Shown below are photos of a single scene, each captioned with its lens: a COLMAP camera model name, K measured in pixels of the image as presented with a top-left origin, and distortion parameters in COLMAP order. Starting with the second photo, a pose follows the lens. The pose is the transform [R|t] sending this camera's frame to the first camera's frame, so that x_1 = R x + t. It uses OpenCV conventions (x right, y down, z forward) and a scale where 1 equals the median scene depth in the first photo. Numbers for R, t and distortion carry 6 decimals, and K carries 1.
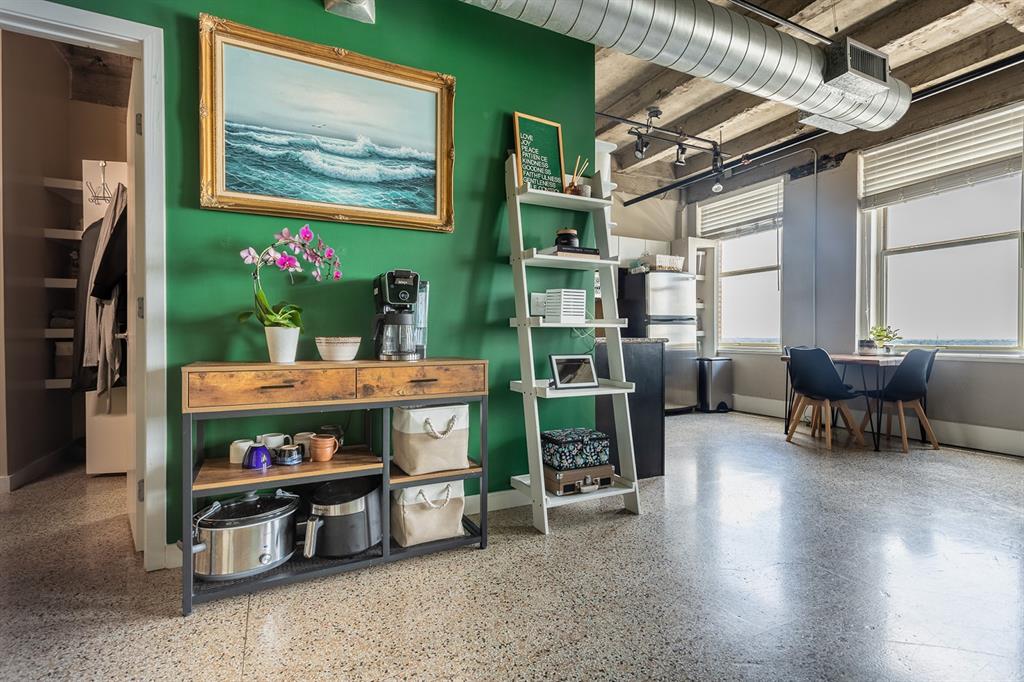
lens RADIAL K [[480.1, 0, 510.1], [0, 480.1, 340.2], [0, 0, 1]] dist [0.007872, 0.000633]
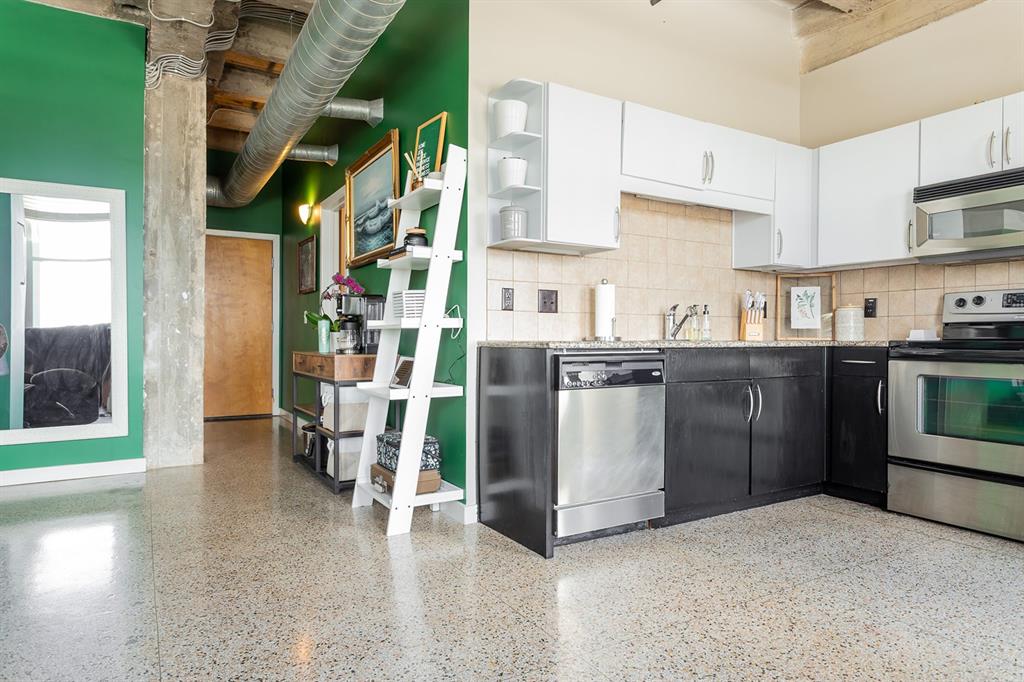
lens RADIAL K [[616.9, 0, 513.9], [0, 616.9, 340.8], [0, 0, 1]] dist [-0.002841, 0.004980]
pose [[0.081512, 0.006570, -0.996651, 1.560418], [-0.010881, 0.999925, 0.005701, -0.012750], [0.996613, 0.010380, 0.081577, 1.236128]]
